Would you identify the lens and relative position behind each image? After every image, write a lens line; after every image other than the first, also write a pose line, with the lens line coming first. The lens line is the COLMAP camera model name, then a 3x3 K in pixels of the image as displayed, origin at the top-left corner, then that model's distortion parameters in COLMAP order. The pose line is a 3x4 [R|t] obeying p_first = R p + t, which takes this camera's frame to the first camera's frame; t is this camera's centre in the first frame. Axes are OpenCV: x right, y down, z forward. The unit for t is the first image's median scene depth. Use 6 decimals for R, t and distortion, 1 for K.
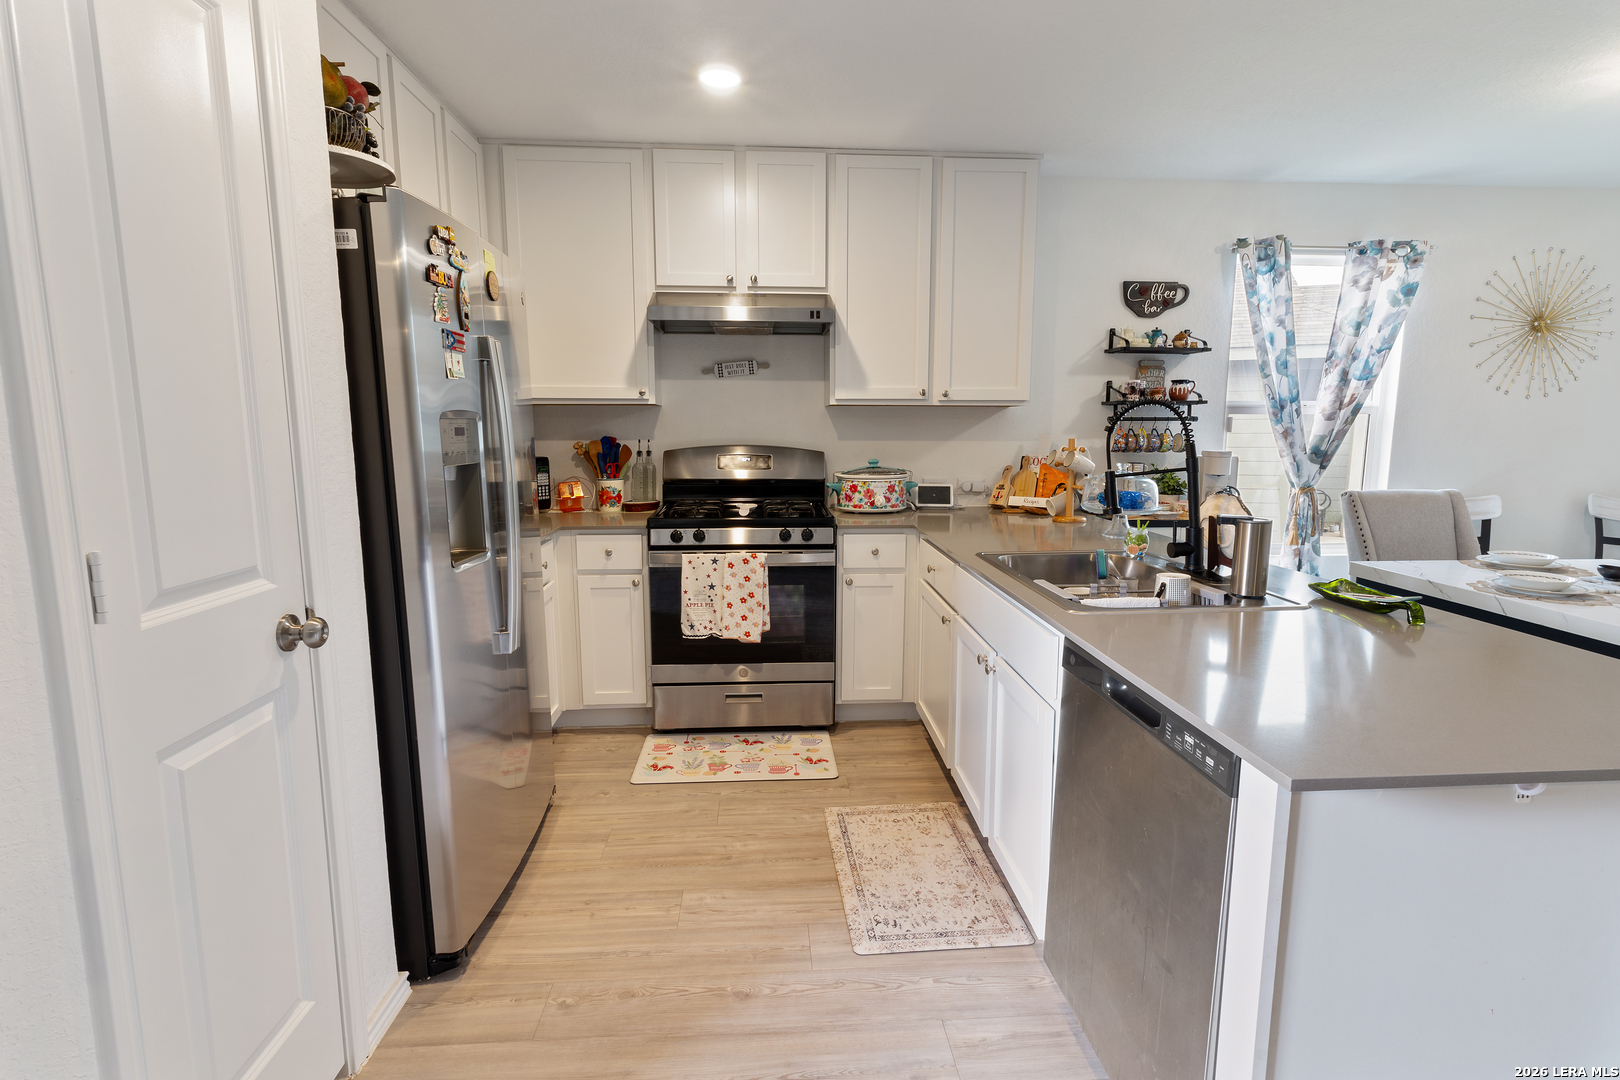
lens RADIAL K [[771.8, 0, 817.3], [0, 771.8, 546.9], [0, 0, 1]] dist [0.004291, -0.001180]
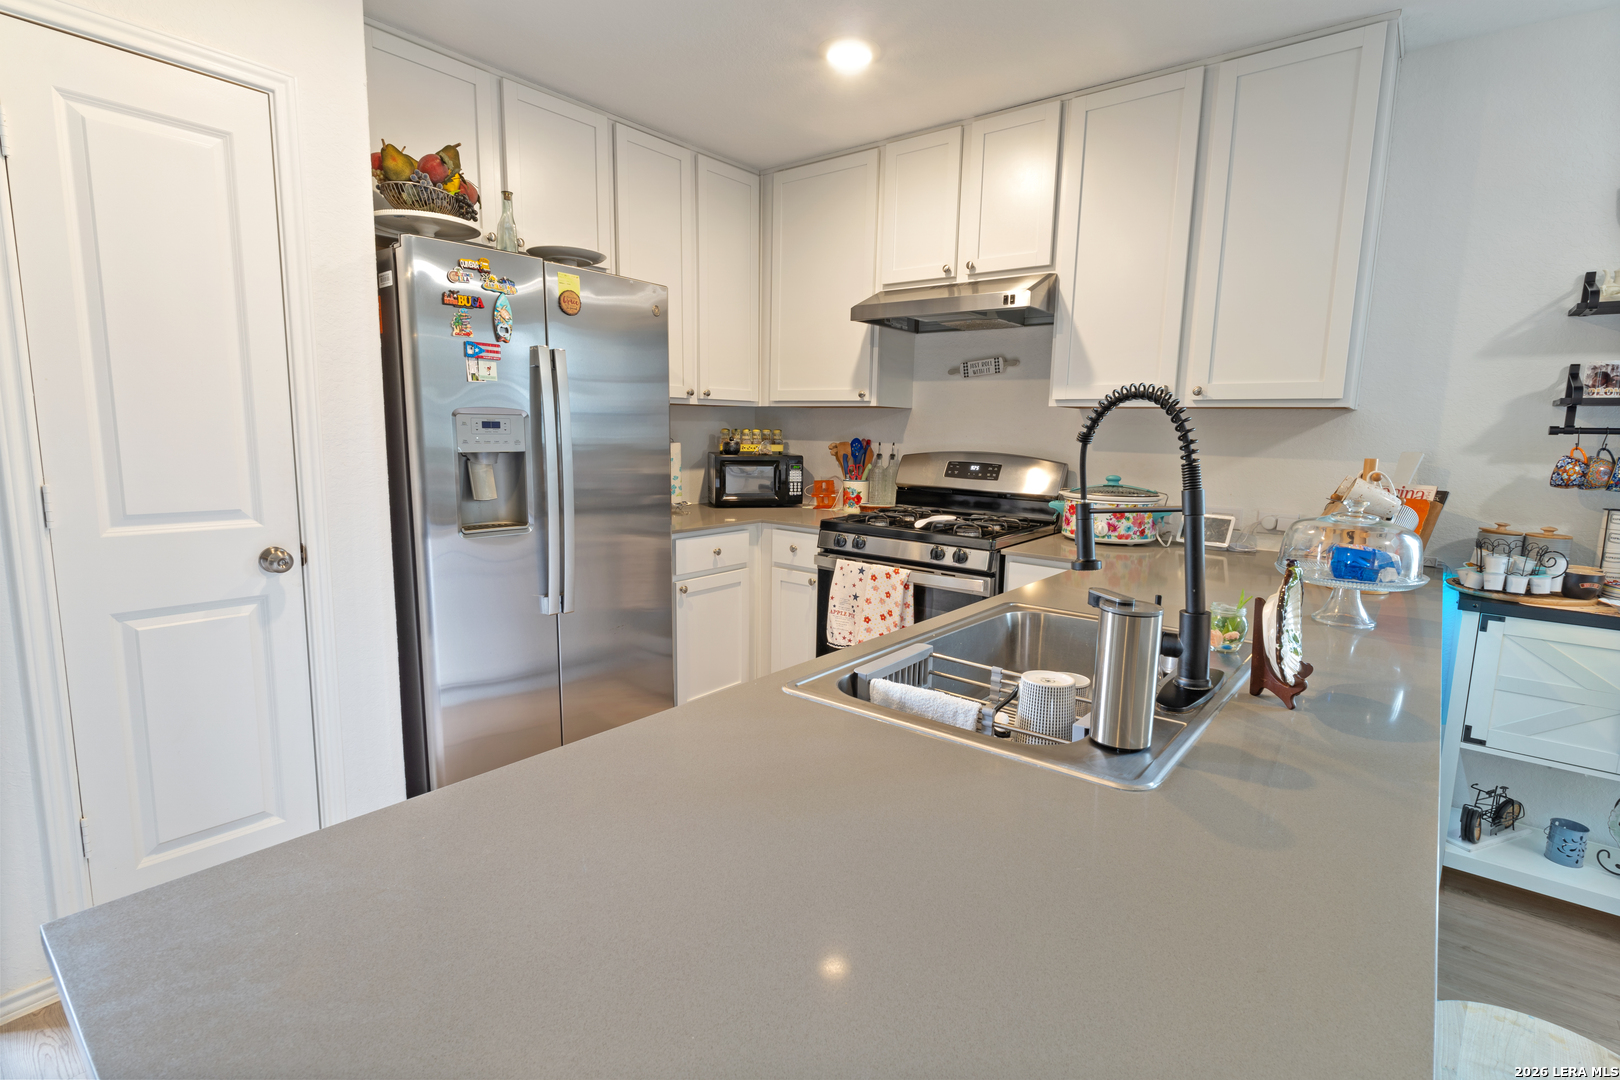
lens RADIAL K [[771.8, 0, 827.2], [0, 771.8, 542.3], [0, 0, 1]] dist [0.004291, -0.001180]
pose [[0.738475, 0.114420, -0.664502, 0.395315], [-0.123771, 0.991755, 0.033220, -0.036581], [0.662824, 0.057714, 0.746548, 0.227469]]
